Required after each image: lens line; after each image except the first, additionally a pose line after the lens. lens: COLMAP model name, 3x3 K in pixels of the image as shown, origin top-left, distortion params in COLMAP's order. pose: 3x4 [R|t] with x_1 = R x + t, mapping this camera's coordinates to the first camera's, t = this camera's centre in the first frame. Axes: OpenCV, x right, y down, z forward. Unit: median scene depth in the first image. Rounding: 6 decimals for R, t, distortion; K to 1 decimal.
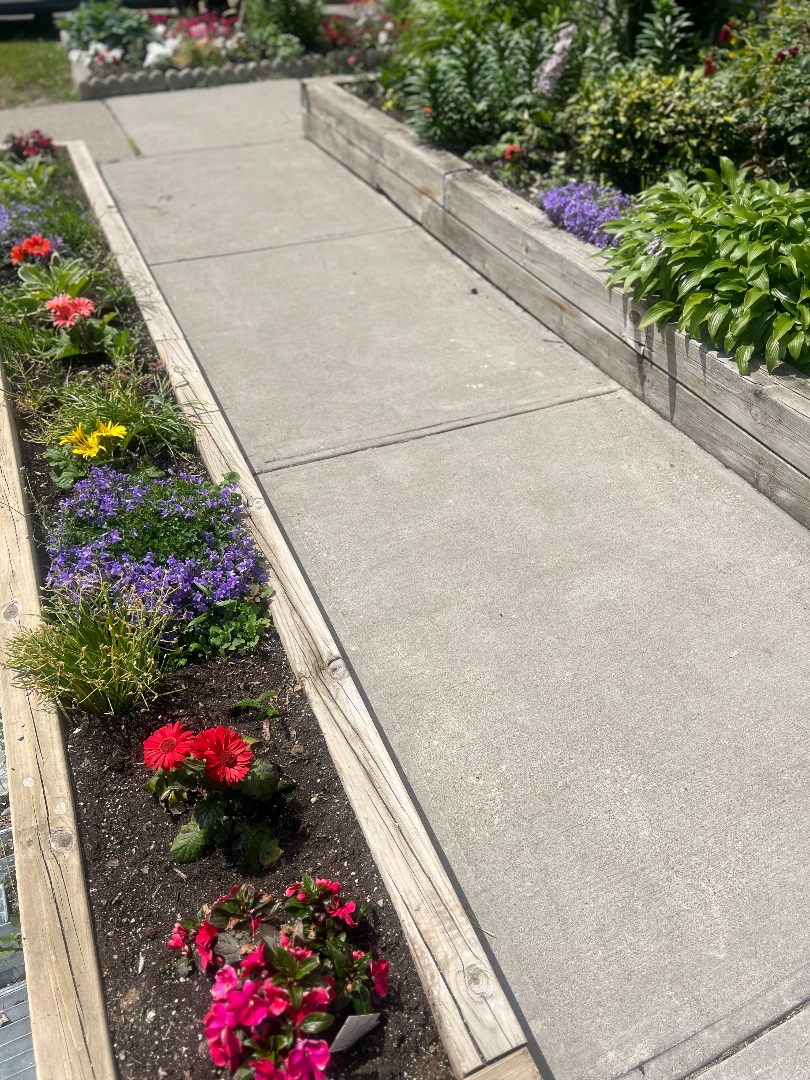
lens RADIAL K [[834.0, 0, 405.0], [0, 834.0, 540.0], [0, 0, 1]] dist [0.033851, -0.052537]
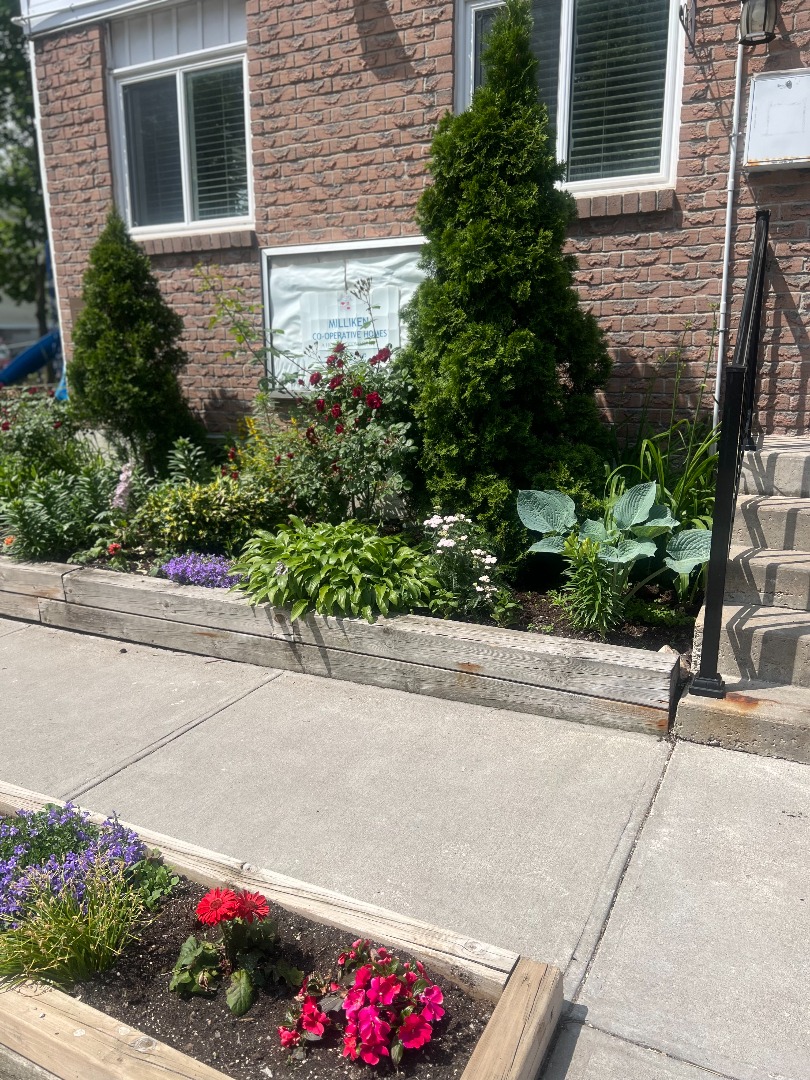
lens RADIAL K [[834.0, 0, 405.0], [0, 834.0, 540.0], [0, 0, 1]] dist [0.033851, -0.052537]
pose [[0.782959, -0.175755, 0.596728, -0.366275], [0.426441, 0.850038, -0.309166, 0.143955], [-0.452904, 0.496534, 0.740494, -0.204111]]
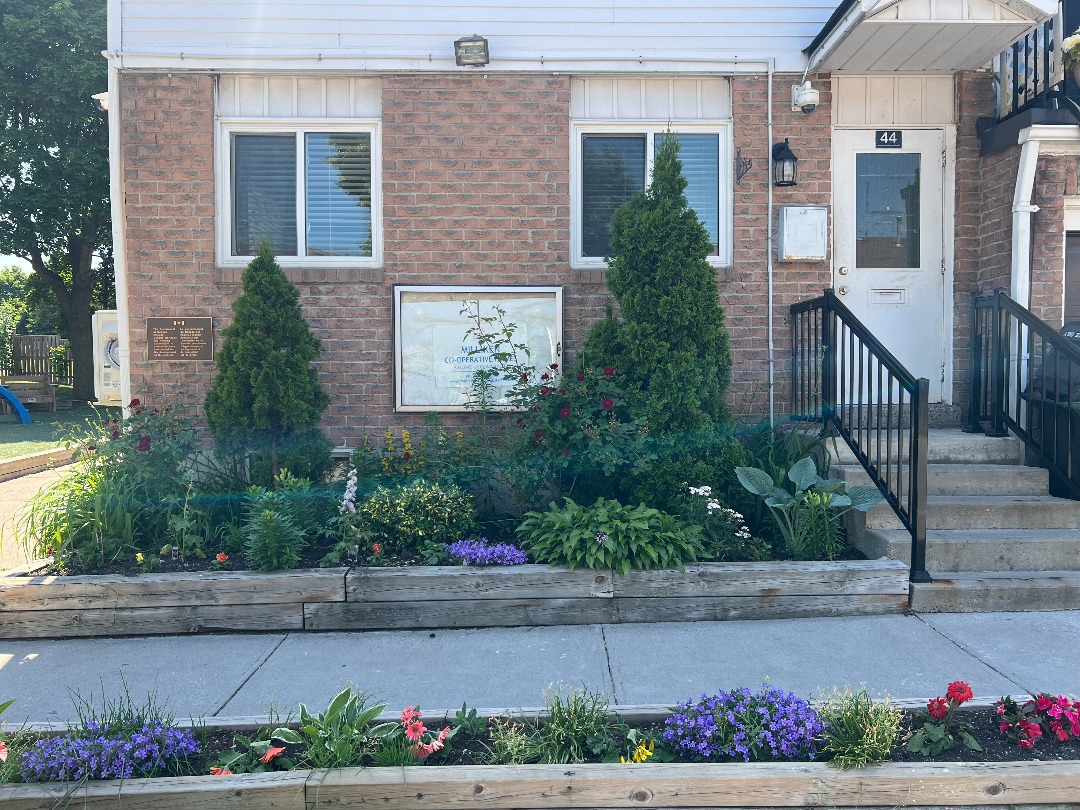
lens RADIAL K [[834.0, 0, 540.0], [0, 834.0, 405.0], [0, 0, 1]] dist [0.033851, -0.052537]
pose [[0.385951, -0.057517, 0.920725, -1.305312], [0.606307, 0.768039, -0.206174, -0.252568], [-0.695294, 0.637815, 0.331298, 0.266761]]
